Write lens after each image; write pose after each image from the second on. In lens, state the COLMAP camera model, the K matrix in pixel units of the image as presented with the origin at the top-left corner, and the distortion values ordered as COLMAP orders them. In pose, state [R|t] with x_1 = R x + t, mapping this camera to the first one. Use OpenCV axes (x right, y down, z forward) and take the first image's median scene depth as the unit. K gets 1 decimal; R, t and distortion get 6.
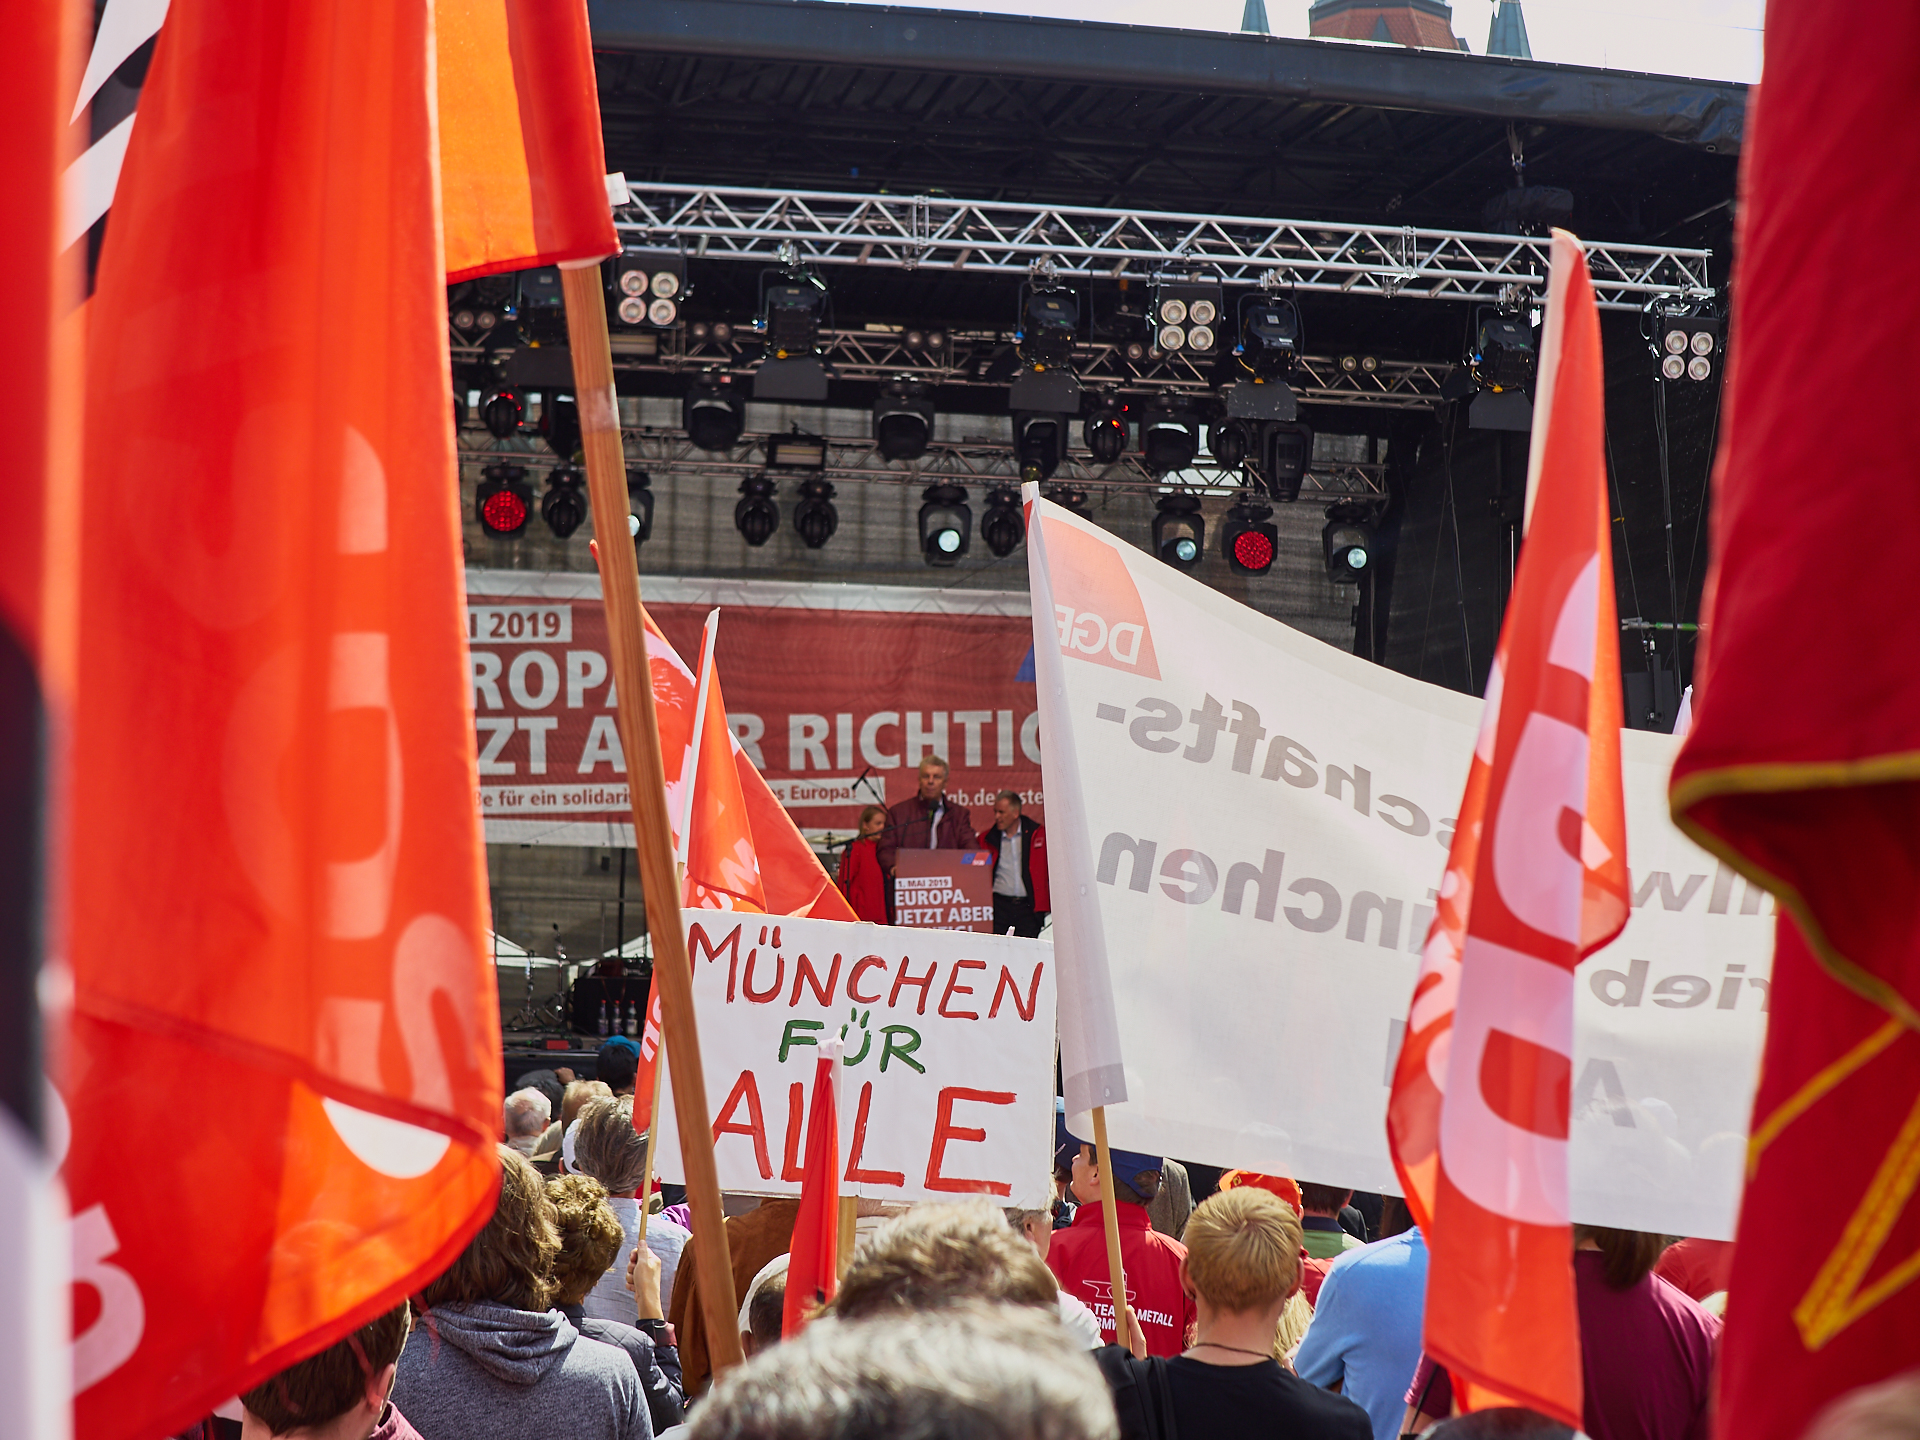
lens RADIAL K [[2906.4, 0, 947.6], [0, 2906.4, 724.0], [0, 0, 1]] dist [-0.223219, 0.000000]
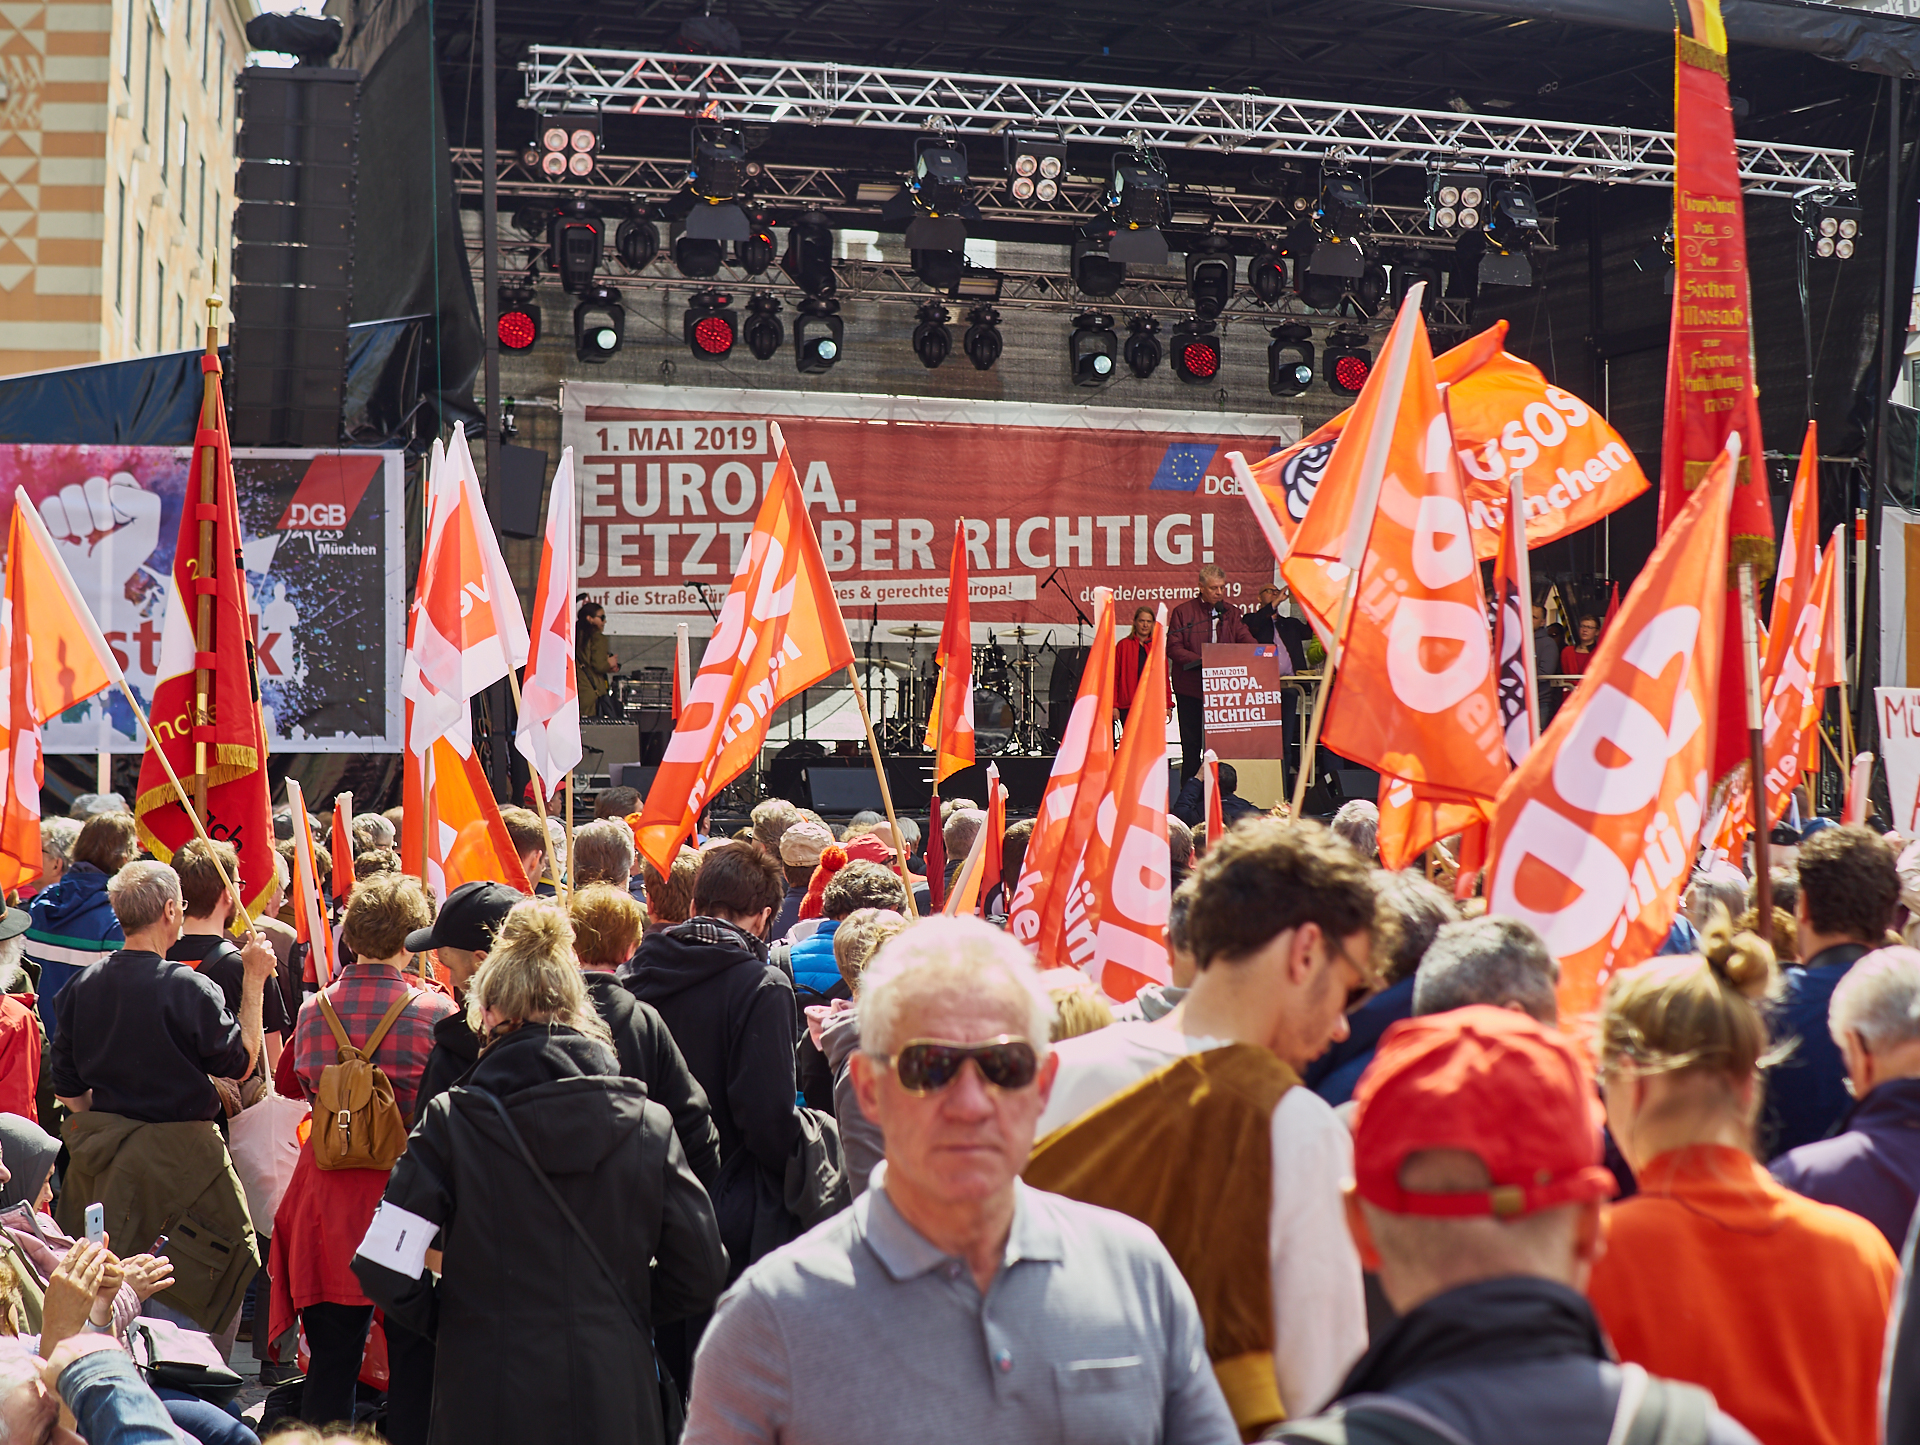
lens RADIAL K [[3111.7, 0, 966.3], [0, 3111.7, 720.6], [0, 0, 1]] dist [-0.235612, 0.000000]
pose [[0.990280, -0.007836, 0.138867, -0.227152], [-0.002378, 0.997312, 0.073236, -0.014244], [-0.139067, -0.072854, 0.987599, -0.187589]]
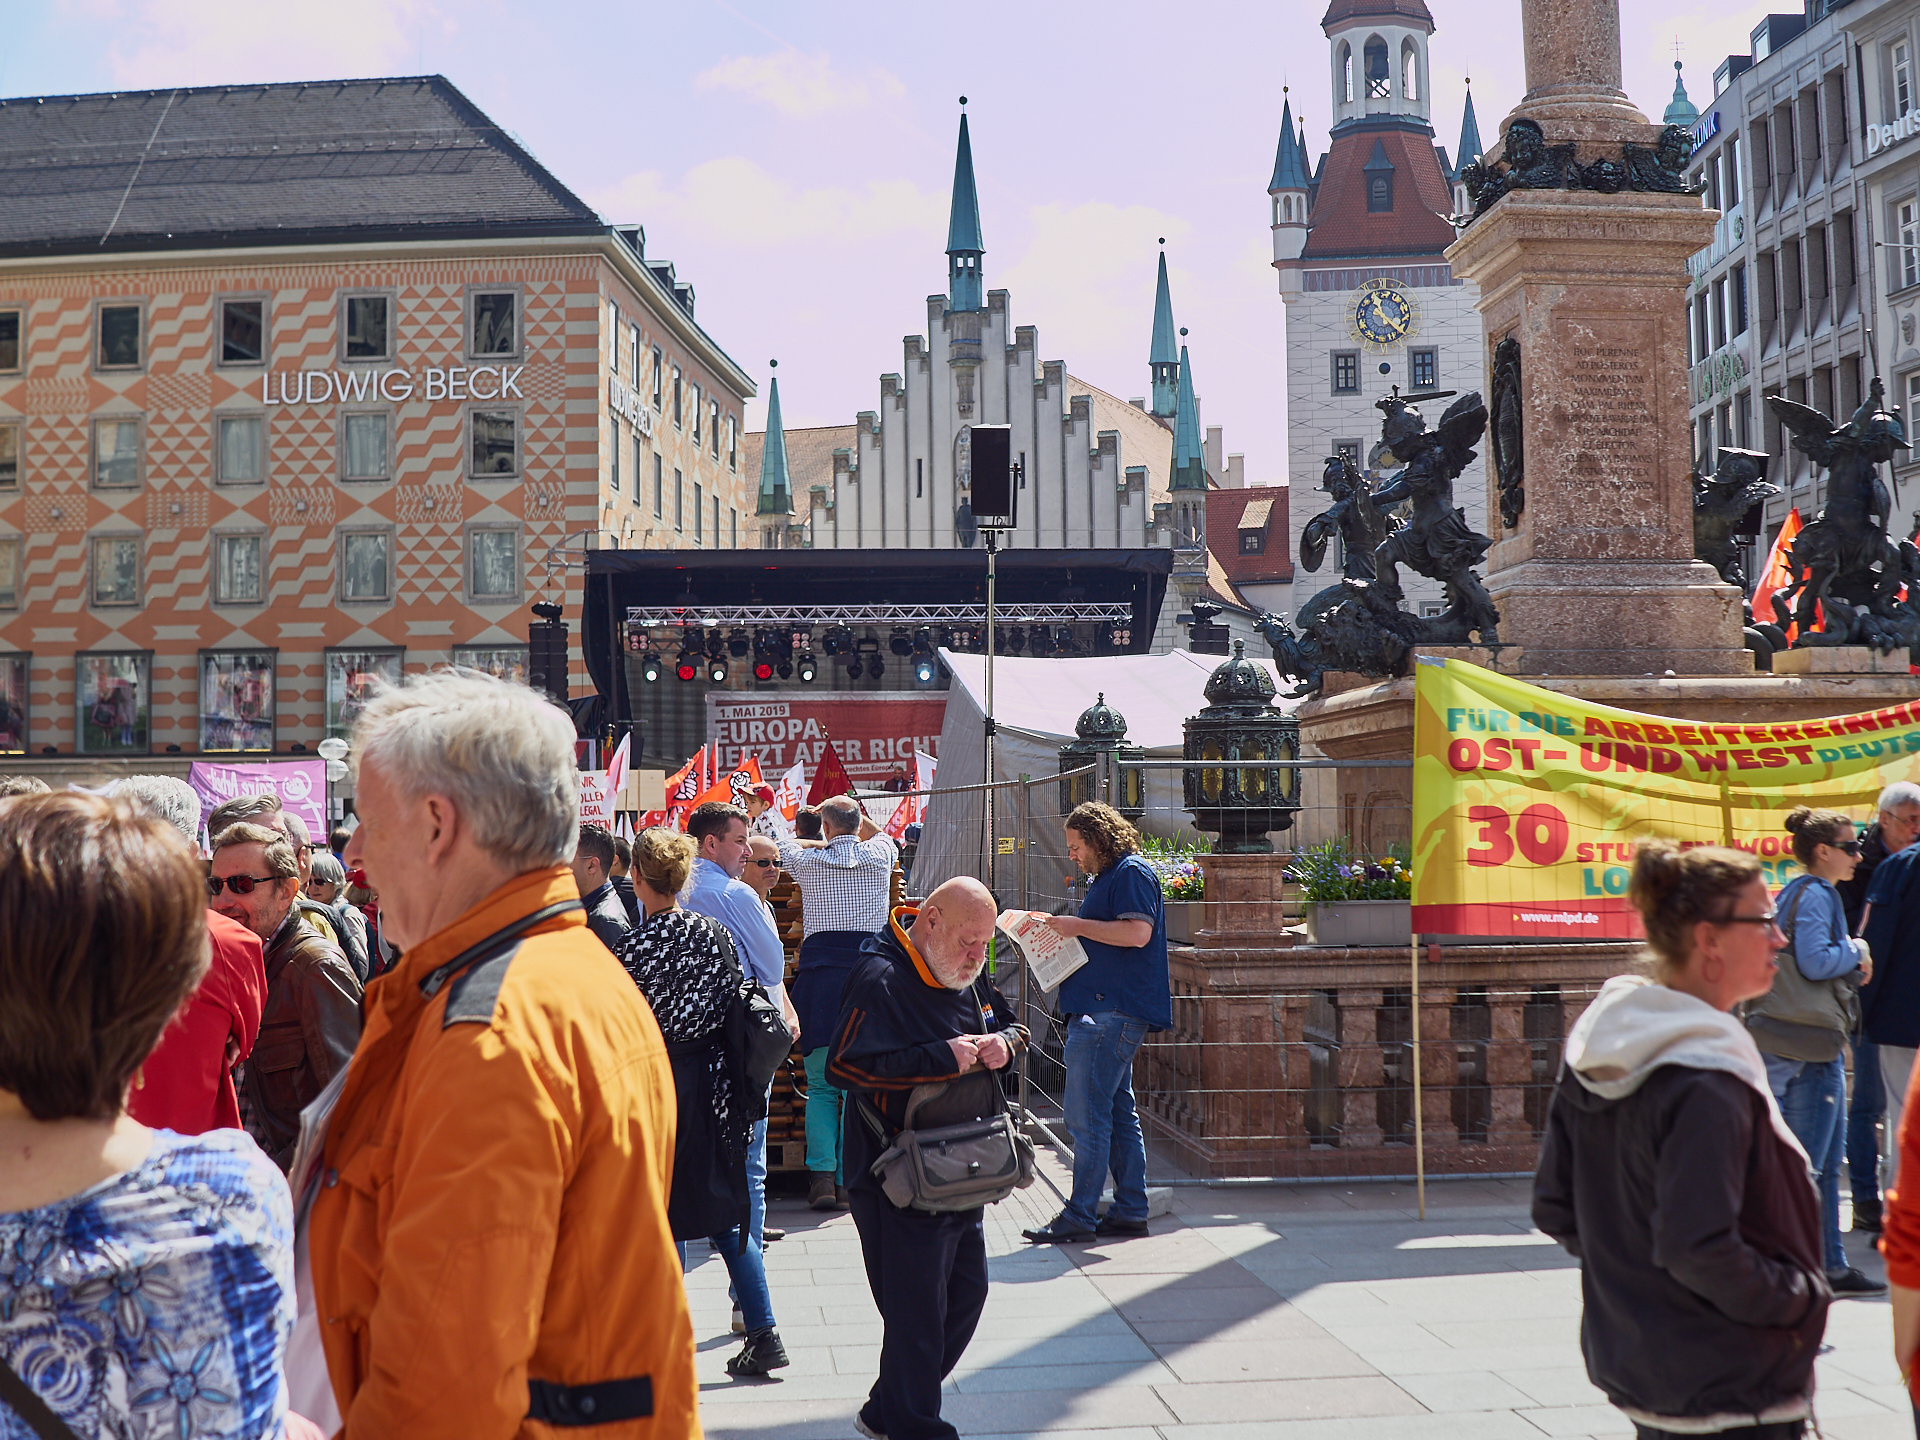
lens RADIAL K [[2906.4, 0, 973.8], [0, 2906.4, 727.6], [0, 0, 1]] dist [-0.223219, 0.000000]
pose [[0.995670, -0.029392, -0.088189, 0.298478], [0.033796, 0.998233, 0.048874, -0.152163], [0.086597, -0.051643, 0.994904, -1.796926]]
